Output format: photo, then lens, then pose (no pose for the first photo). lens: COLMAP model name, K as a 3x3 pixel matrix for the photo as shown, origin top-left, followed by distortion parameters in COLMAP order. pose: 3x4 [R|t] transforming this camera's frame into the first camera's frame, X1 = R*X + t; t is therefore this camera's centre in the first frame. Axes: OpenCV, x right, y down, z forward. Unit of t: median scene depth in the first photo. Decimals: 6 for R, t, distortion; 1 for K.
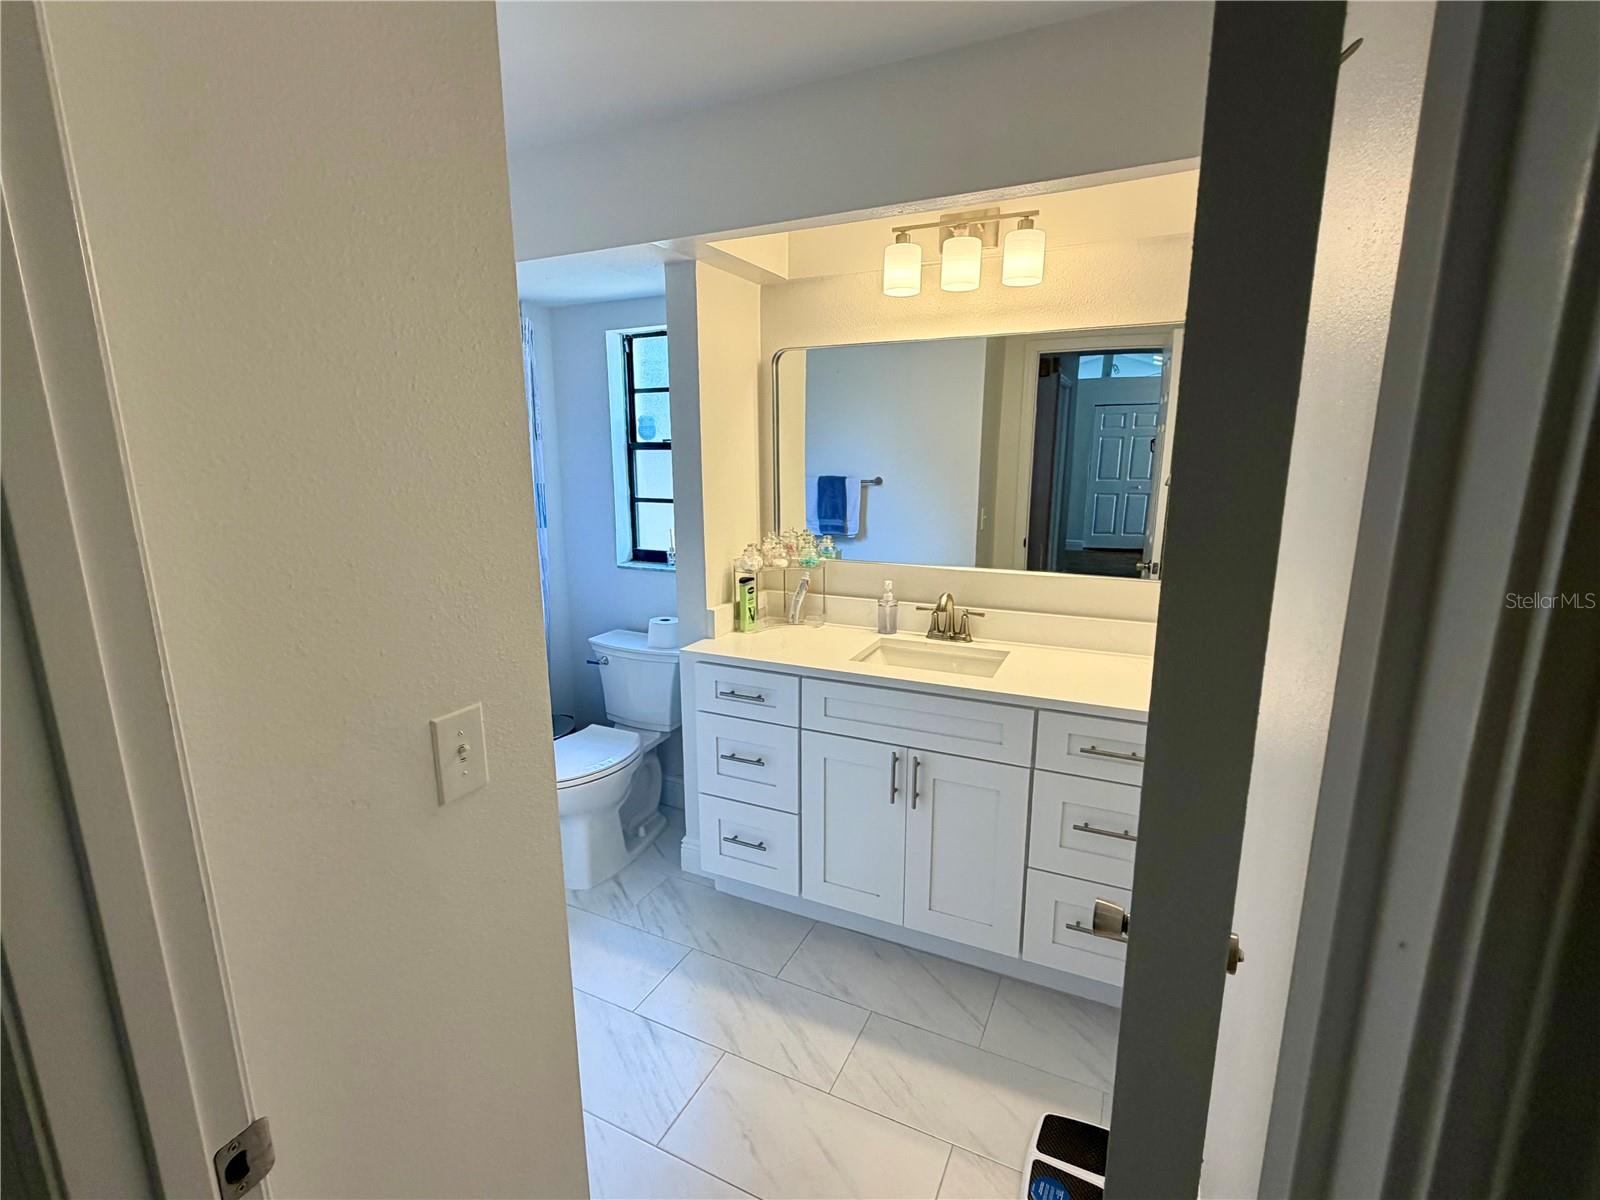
lens RADIAL K [[737.9, 0, 811.0], [0, 737.9, 596.7], [0, 0, 1]] dist [0.001587, 0.000002]
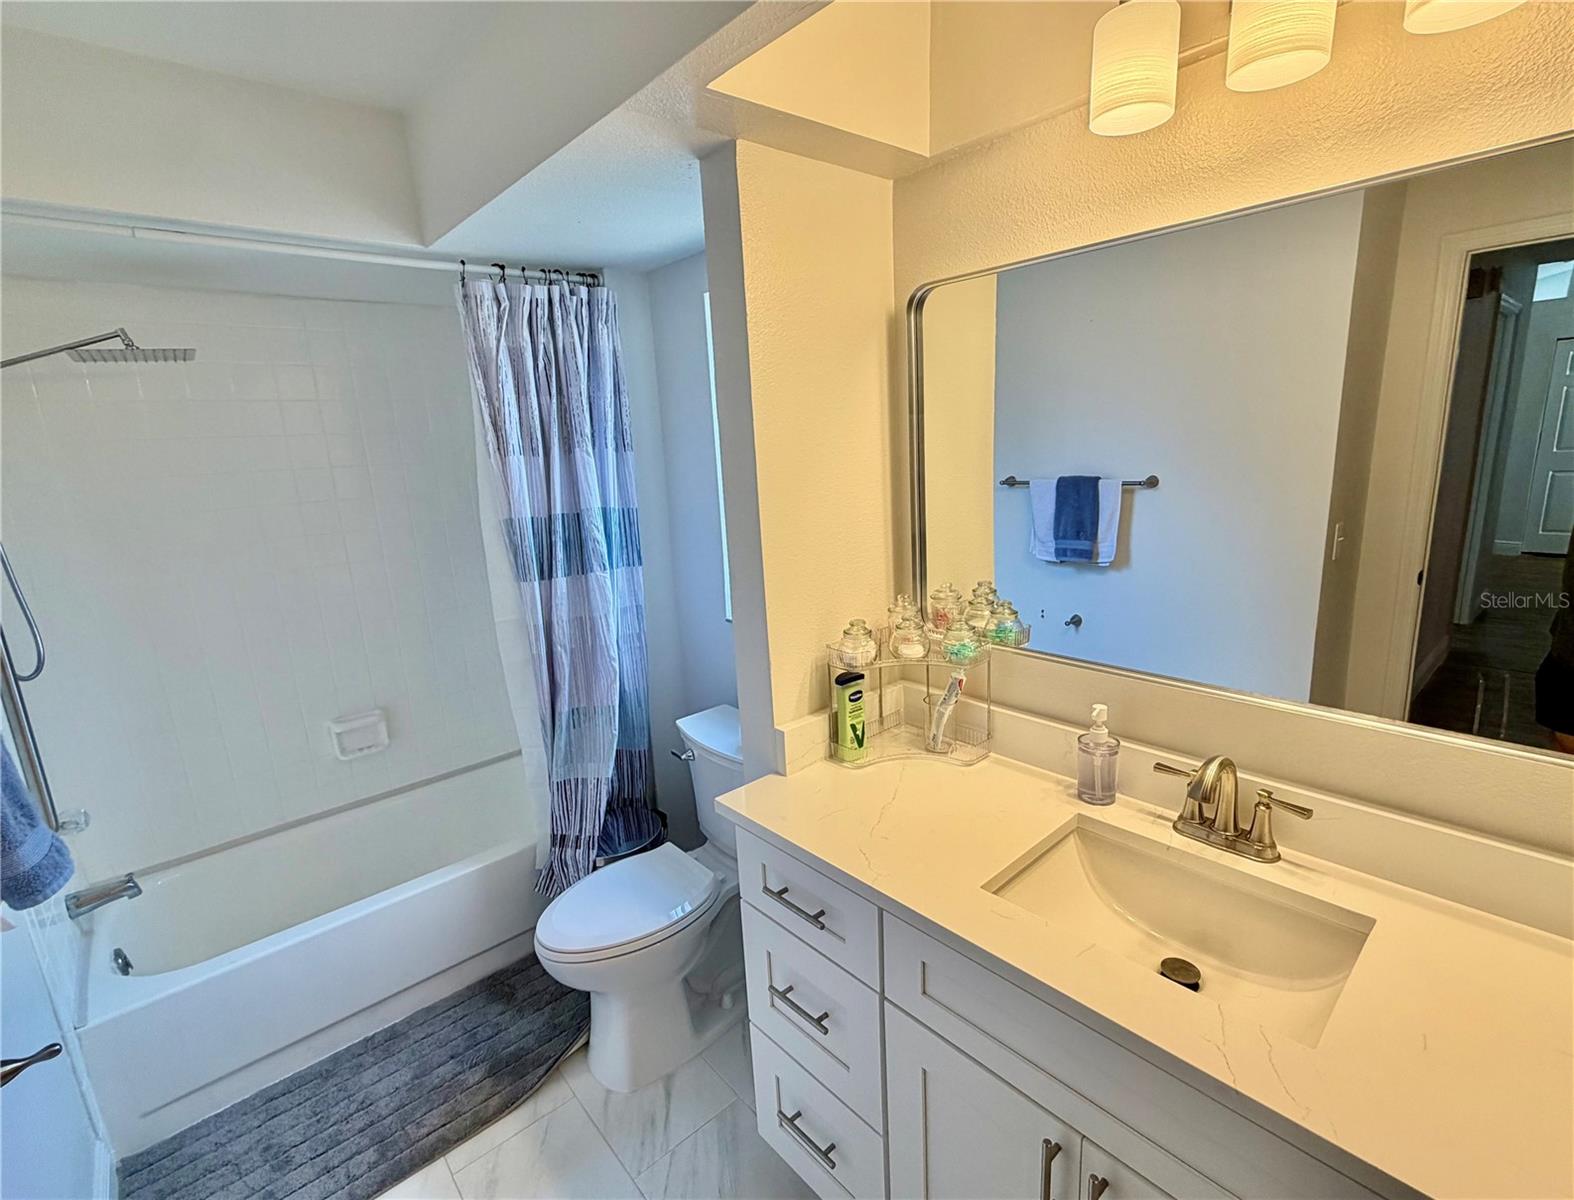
lens RADIAL K [[739.6, 0, 794.6], [0, 739.6, 602.2], [0, 0, 1]] dist [0.003436, -0.000713]
pose [[0.916405, 0.042639, -0.397975, 0.110521], [-0.029879, 0.998823, 0.038212, -0.107160], [0.399136, -0.023127, 0.916600, 0.424372]]
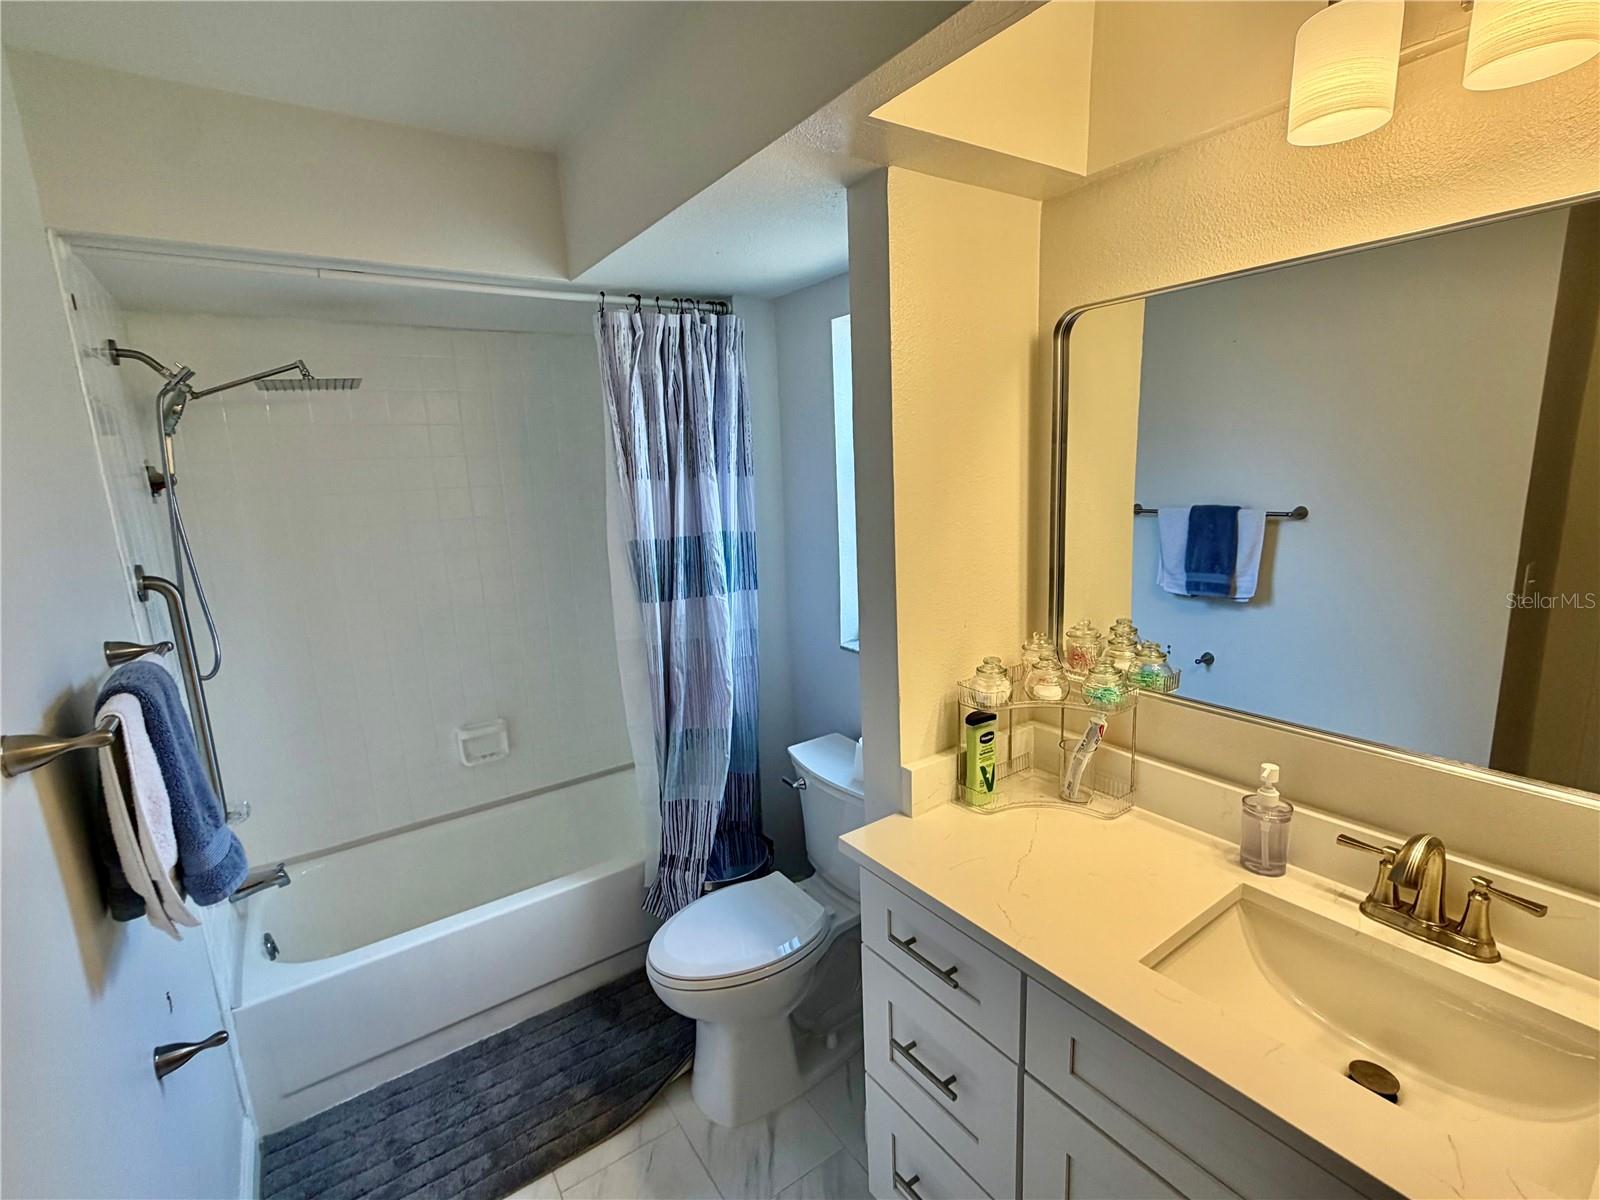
lens RADIAL K [[737.9, 0, 792.9], [0, 737.9, 601.6], [0, 0, 1]] dist [0.001587, 0.000002]
pose [[0.859800, 0.060631, -0.507018, 0.073770], [-0.059418, 0.998060, 0.018591, -0.115942], [0.507162, 0.014142, 0.861735, 0.423878]]
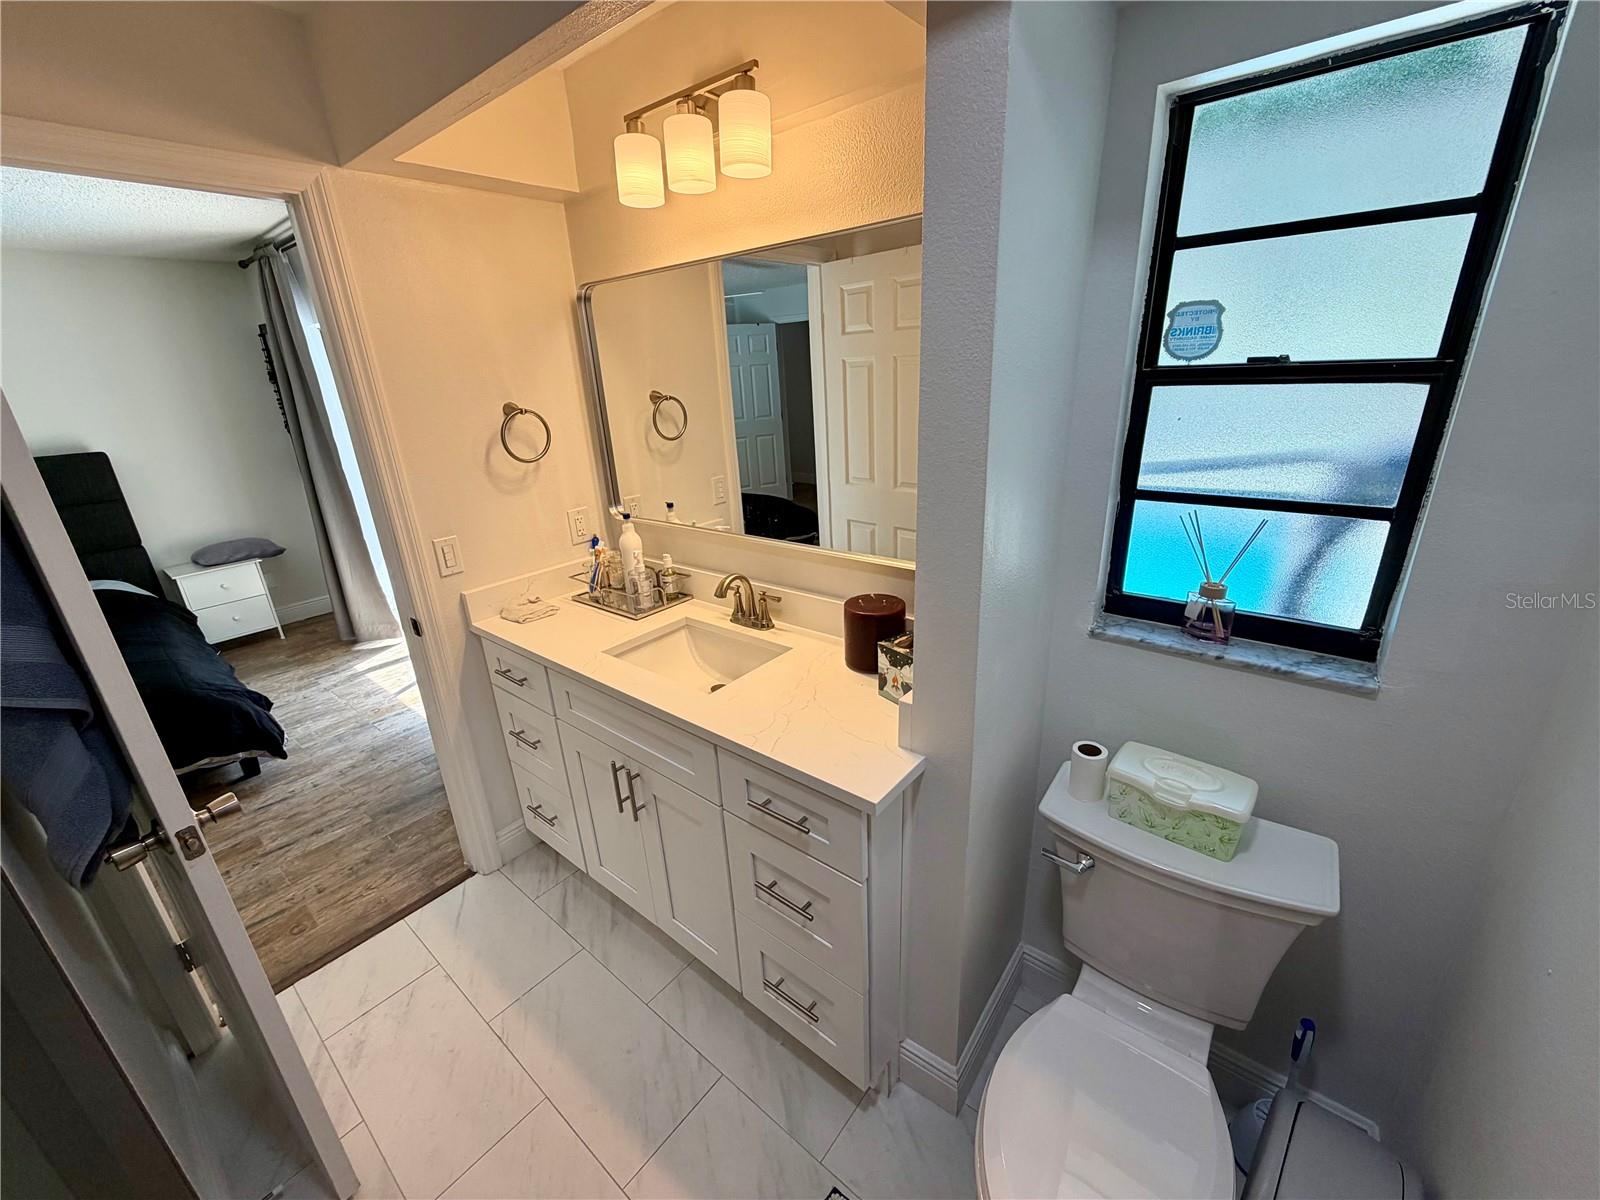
lens RADIAL K [[639.8, 0, 798.7], [0, 639.8, 603.6], [0, 0, 1]] dist [-0.000340, 0.000463]
pose [[0.968506, 0.038791, -0.245952, 0.411044], [0.000825, 0.987284, 0.158963, -0.082676], [0.248991, -0.154159, 0.956158, 0.276813]]
